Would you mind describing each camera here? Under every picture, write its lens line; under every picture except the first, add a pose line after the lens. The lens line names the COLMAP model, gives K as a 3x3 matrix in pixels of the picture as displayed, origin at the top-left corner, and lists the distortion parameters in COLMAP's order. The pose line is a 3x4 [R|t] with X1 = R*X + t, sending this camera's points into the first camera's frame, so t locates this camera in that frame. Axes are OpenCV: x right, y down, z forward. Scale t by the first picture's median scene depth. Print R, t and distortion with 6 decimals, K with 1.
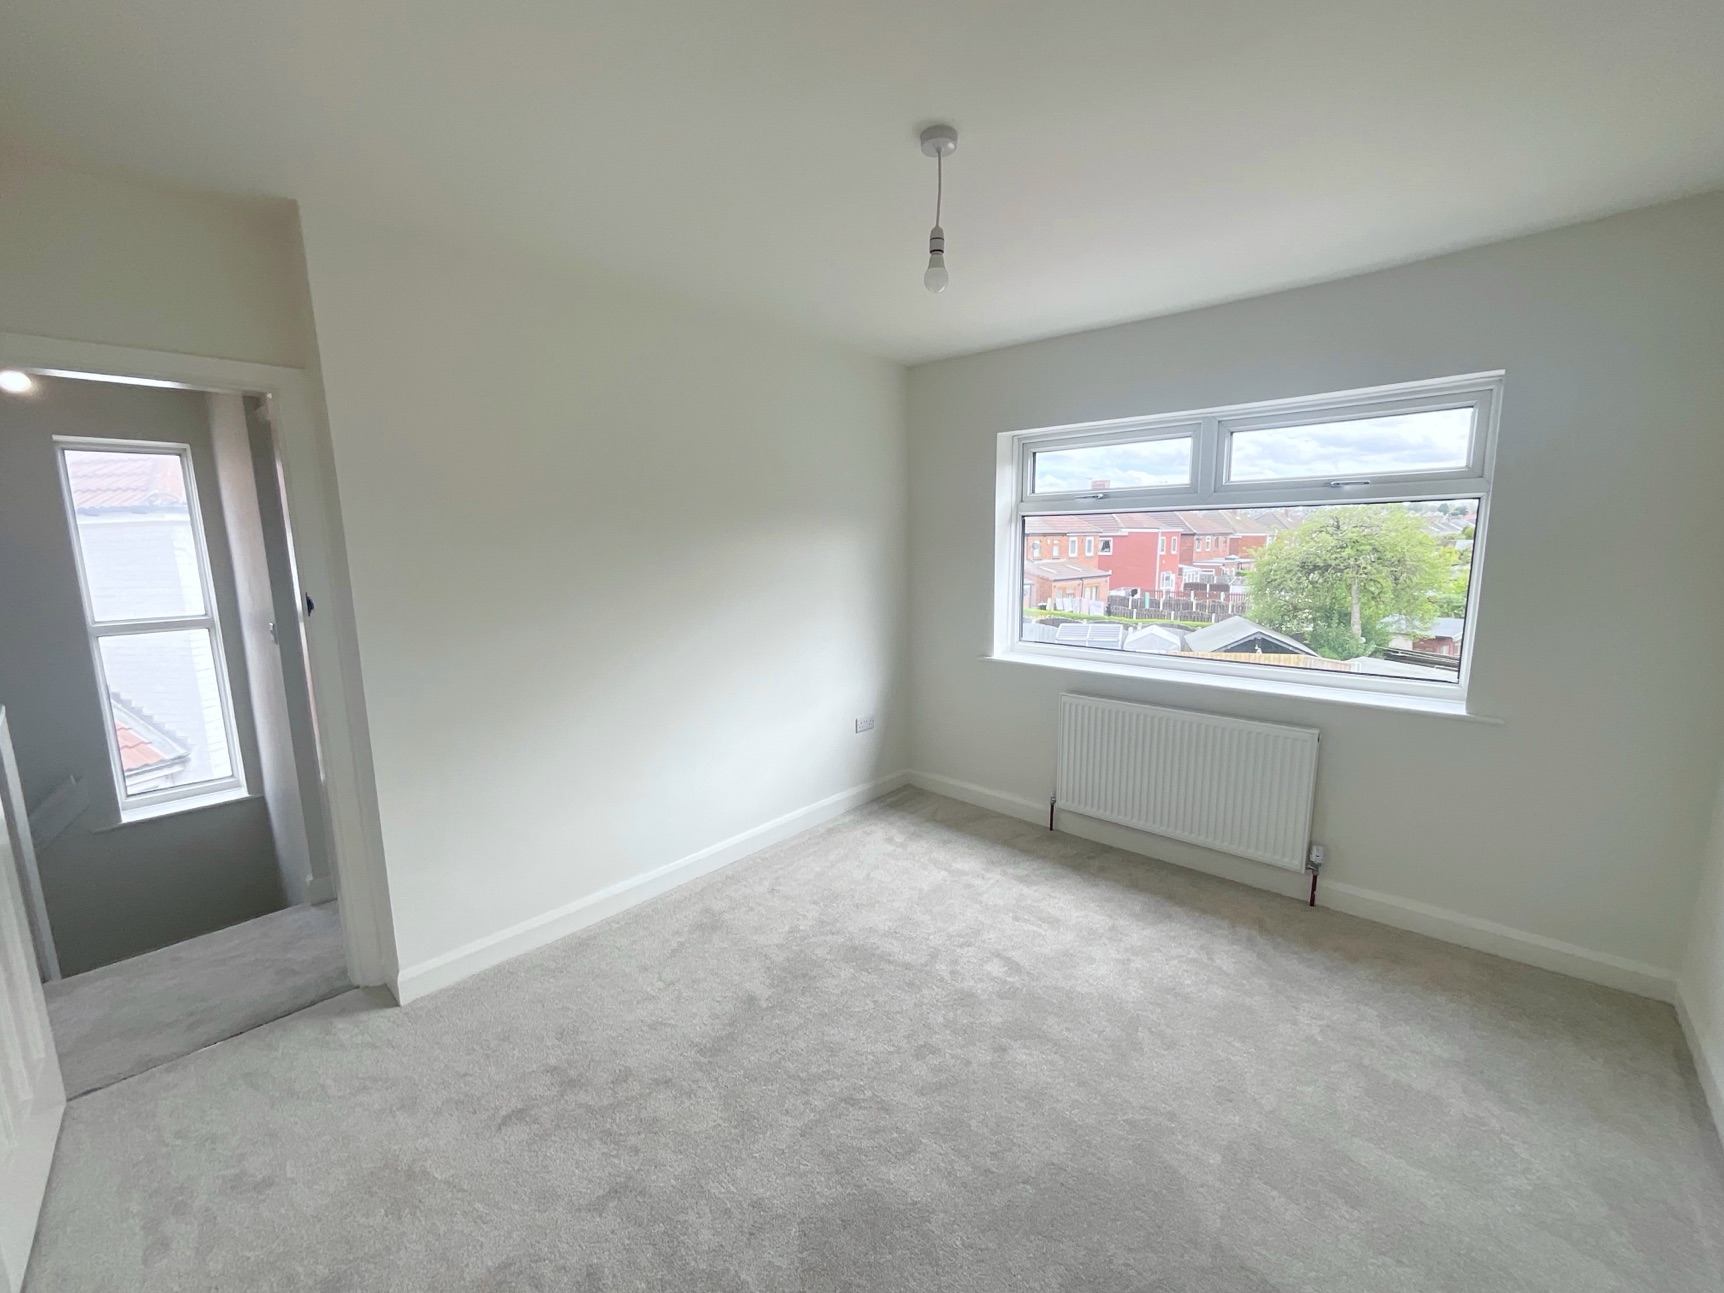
lens RADIAL K [[699.6, 0, 861.3], [0, 699.6, 644.8], [0, 0, 1]] dist [-0.003486, 0.000218]
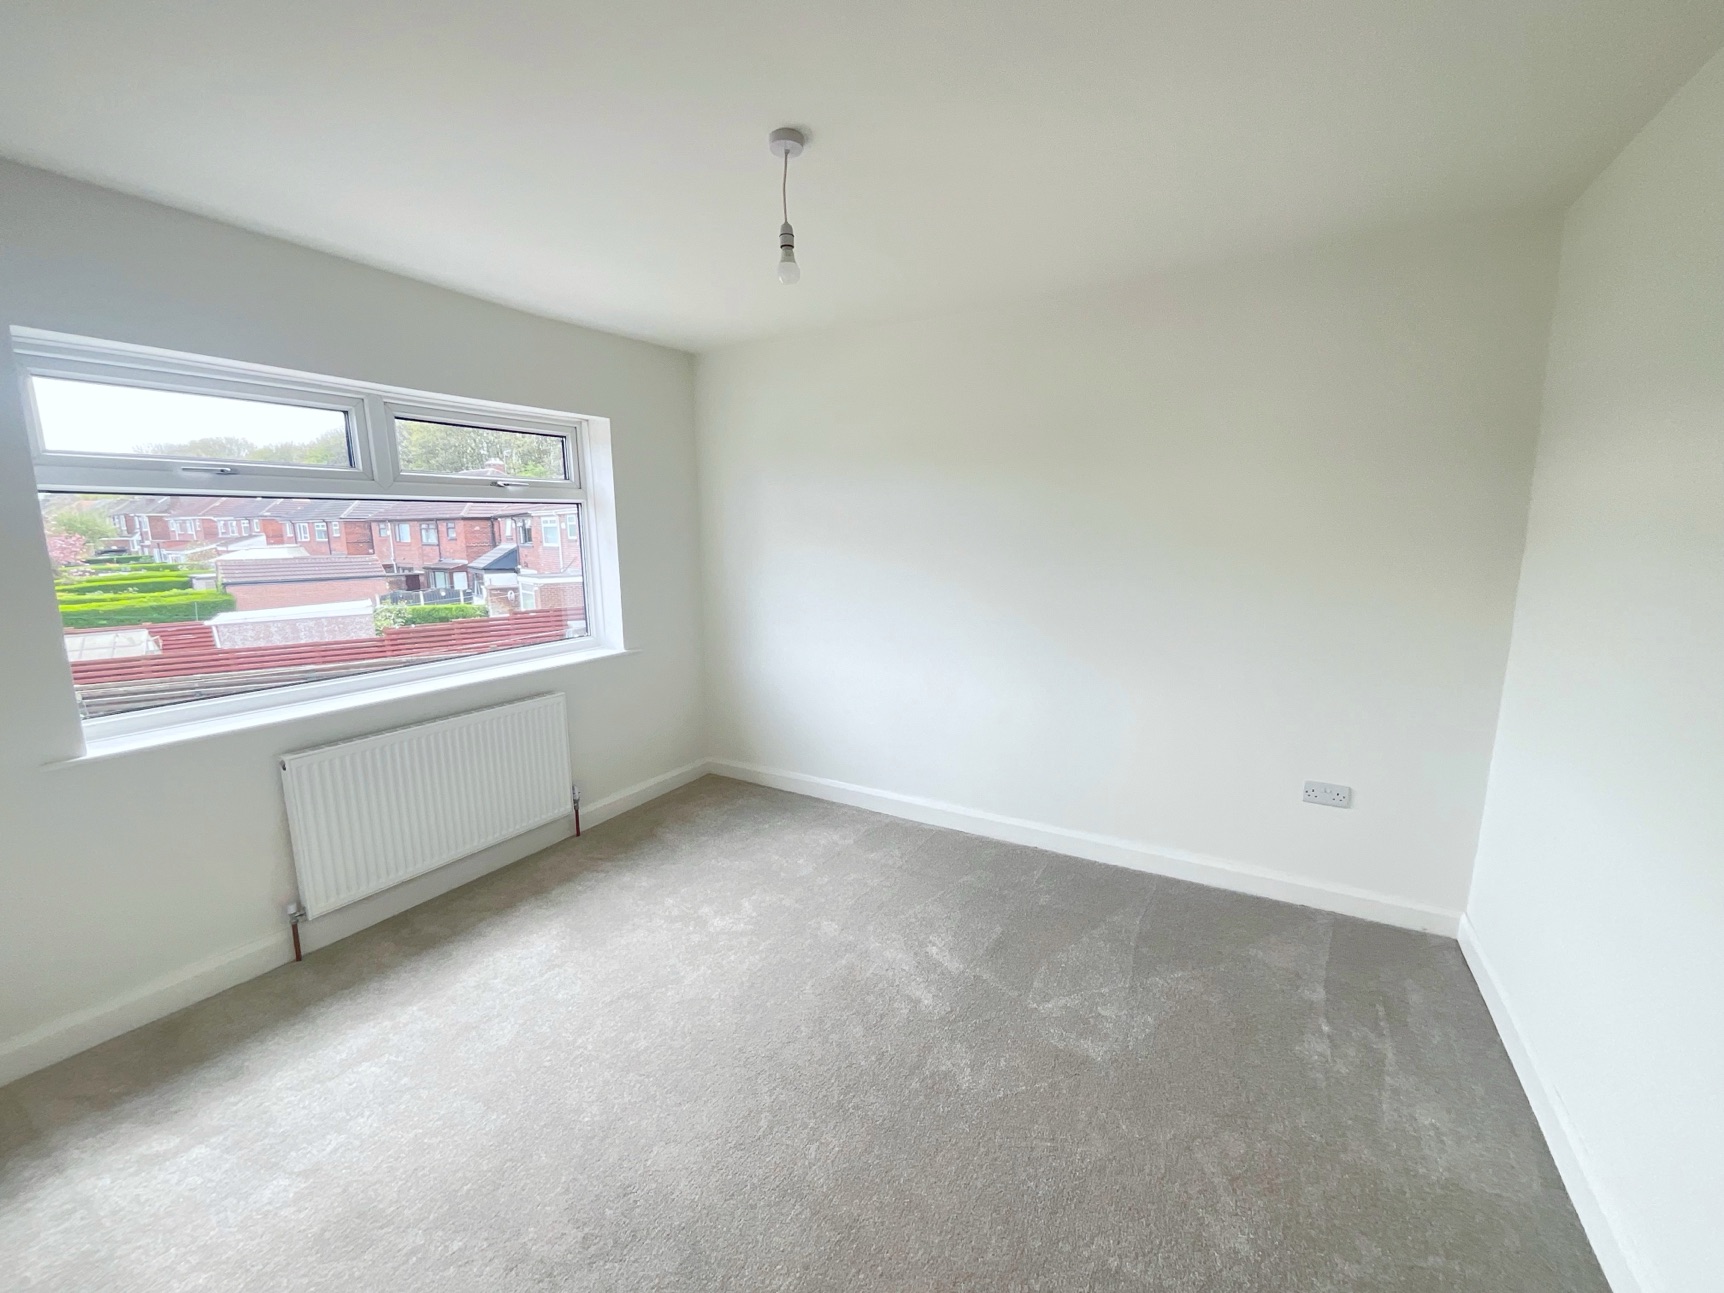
lens RADIAL K [[699.6, 0, 861.3], [0, 699.6, 644.8], [0, 0, 1]] dist [-0.003486, 0.000218]
pose [[-0.204279, -0.150101, 0.967336, -0.528408], [0.157403, 0.970280, 0.183798, -0.084649], [-0.966175, 0.189808, -0.174581, 0.621457]]
